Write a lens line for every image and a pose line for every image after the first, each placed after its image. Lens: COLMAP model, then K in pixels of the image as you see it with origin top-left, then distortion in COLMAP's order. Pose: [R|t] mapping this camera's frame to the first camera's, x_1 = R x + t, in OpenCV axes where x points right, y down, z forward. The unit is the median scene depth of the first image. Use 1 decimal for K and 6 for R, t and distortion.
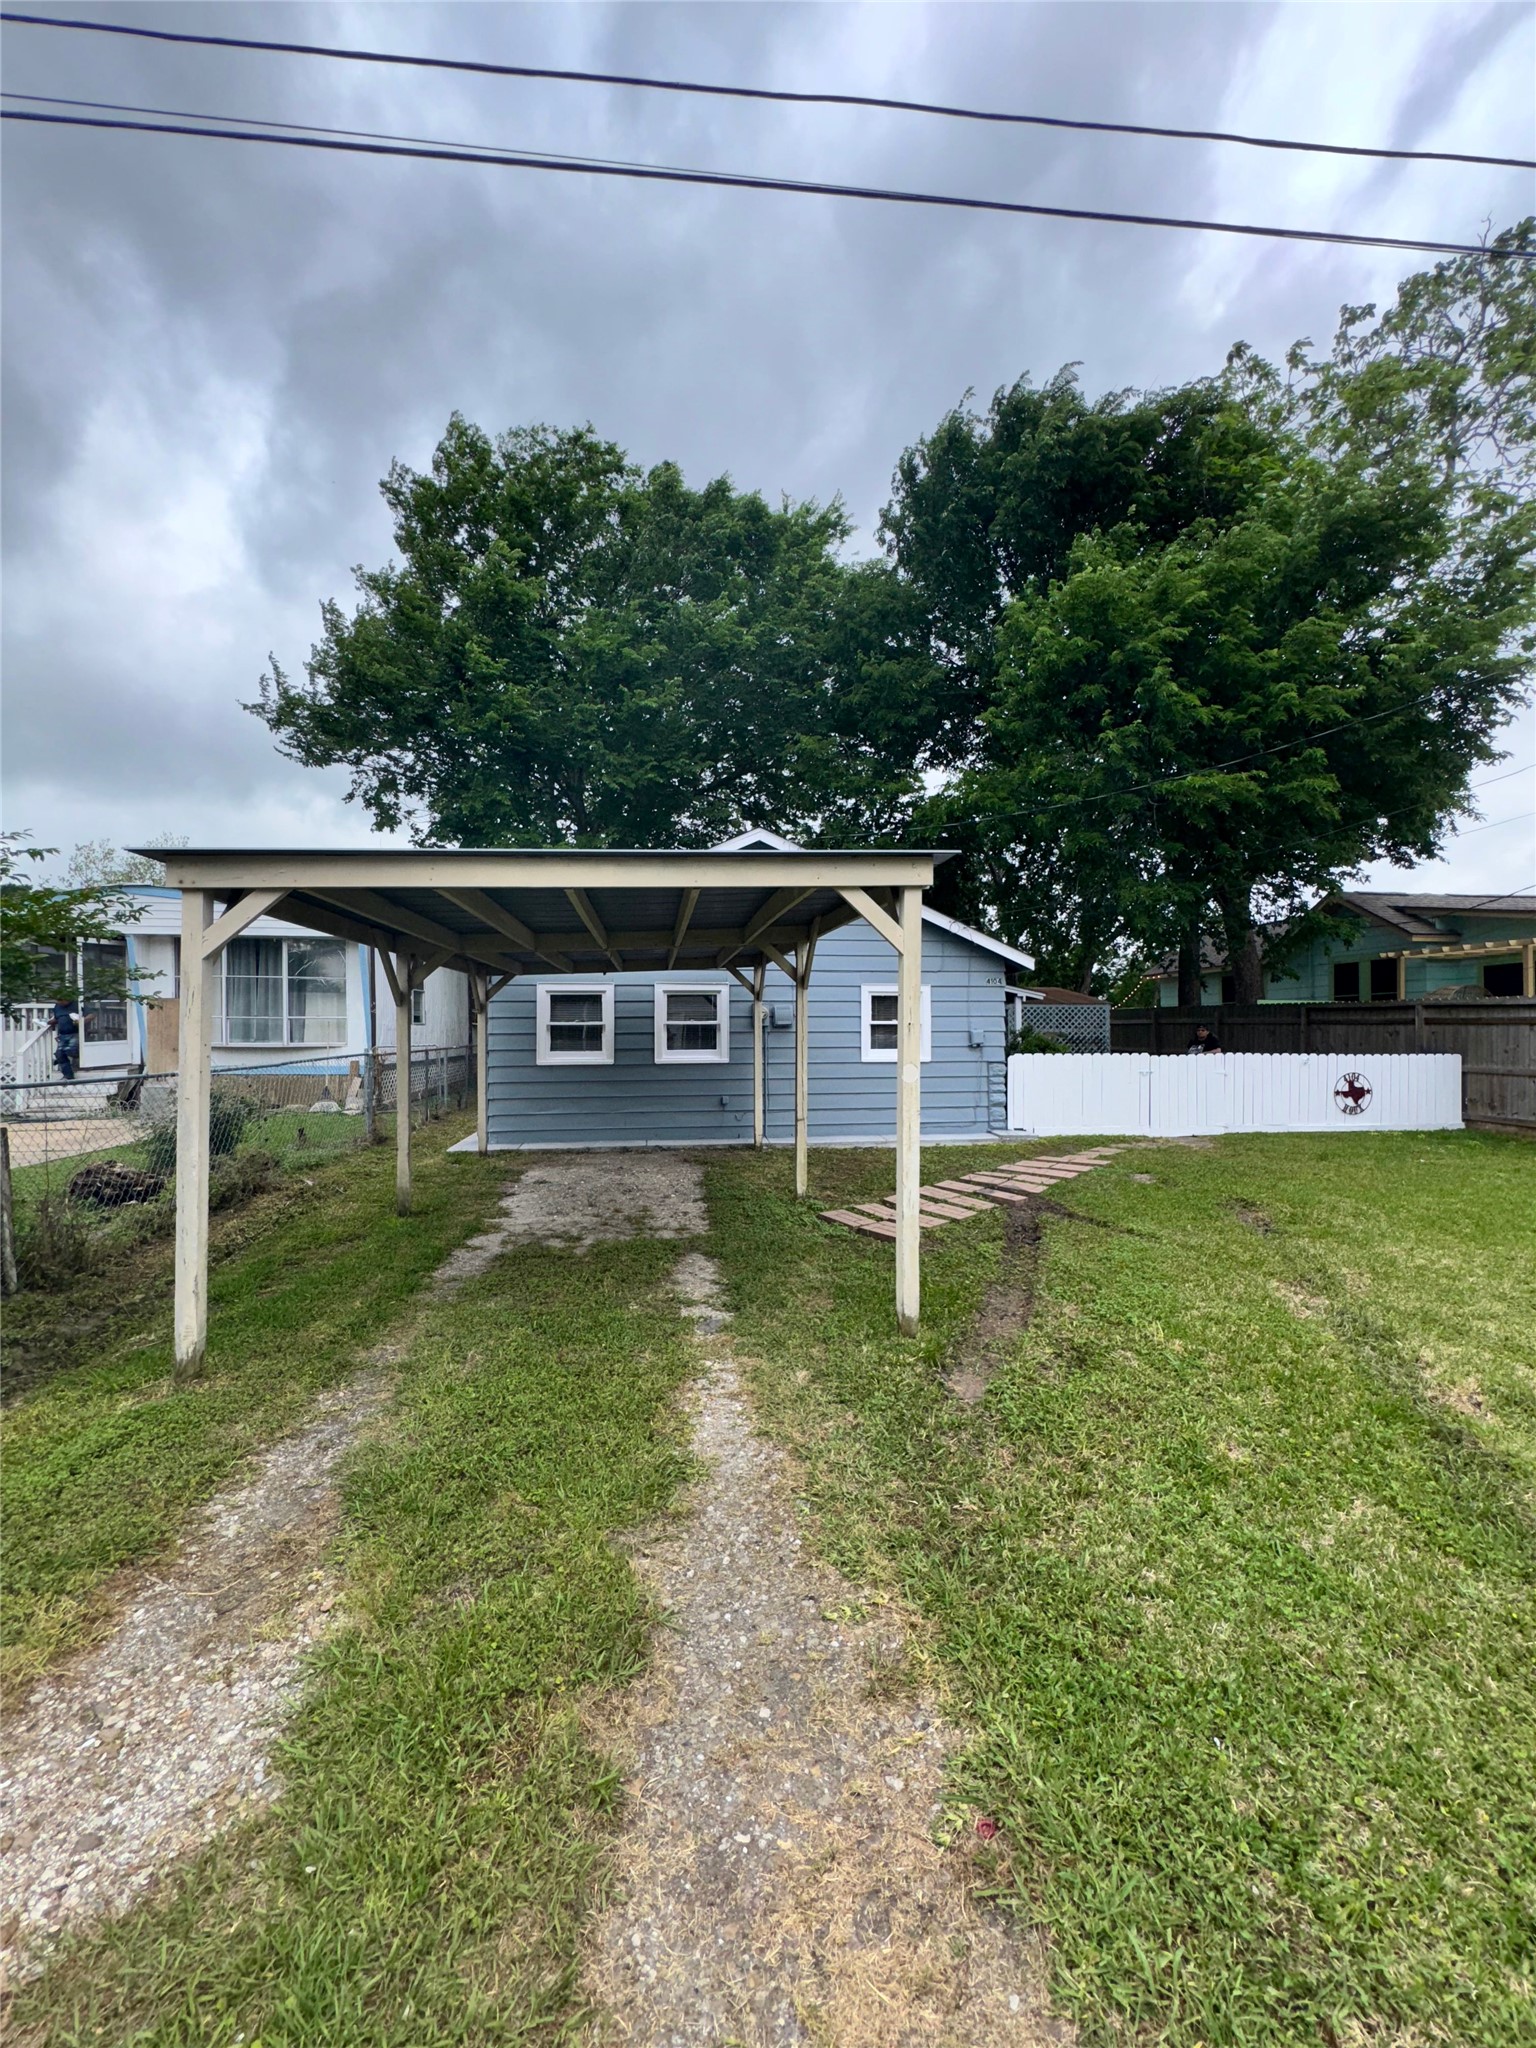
lens RADIAL K [[834.1, 0, 768.0], [0, 834.1, 1024.0], [0, 0, 1]] dist [0.000486, -0.000009]
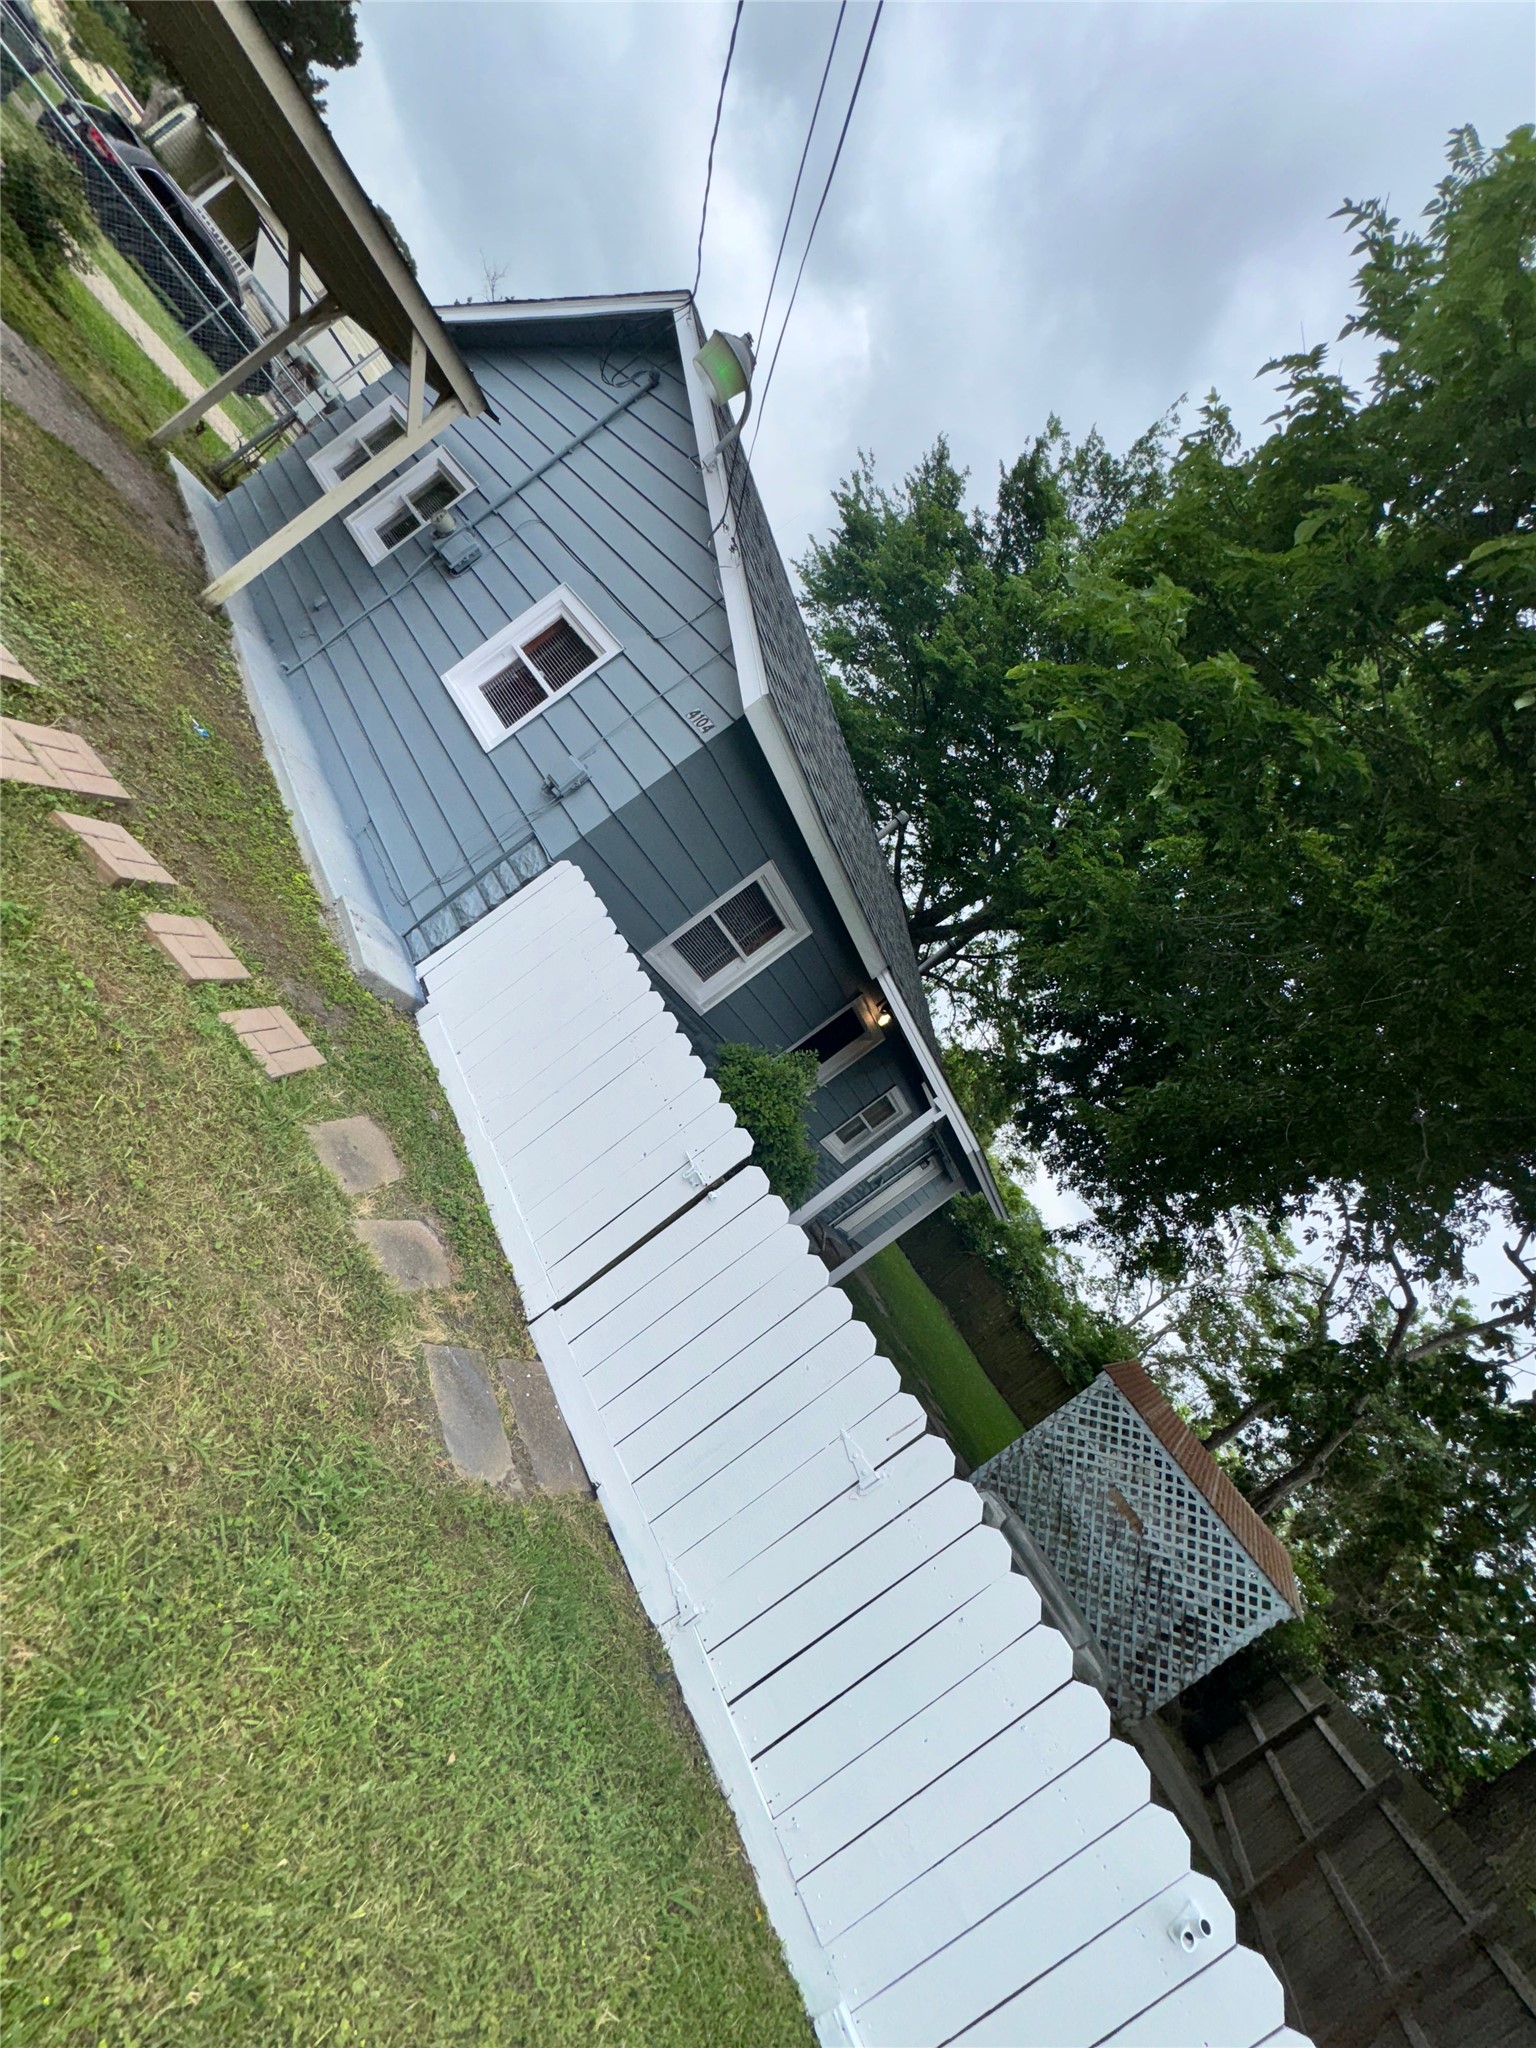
lens RADIAL K [[834.1, 0, 768.0], [0, 834.1, 1024.0], [0, 0, 1]] dist [0.000486, -0.000009]
pose [[0.447263, 0.629295, -0.635566, 0.632397], [-0.804768, 0.593217, 0.021030, 0.000325], [0.390263, 0.502077, 0.771760, 0.780866]]
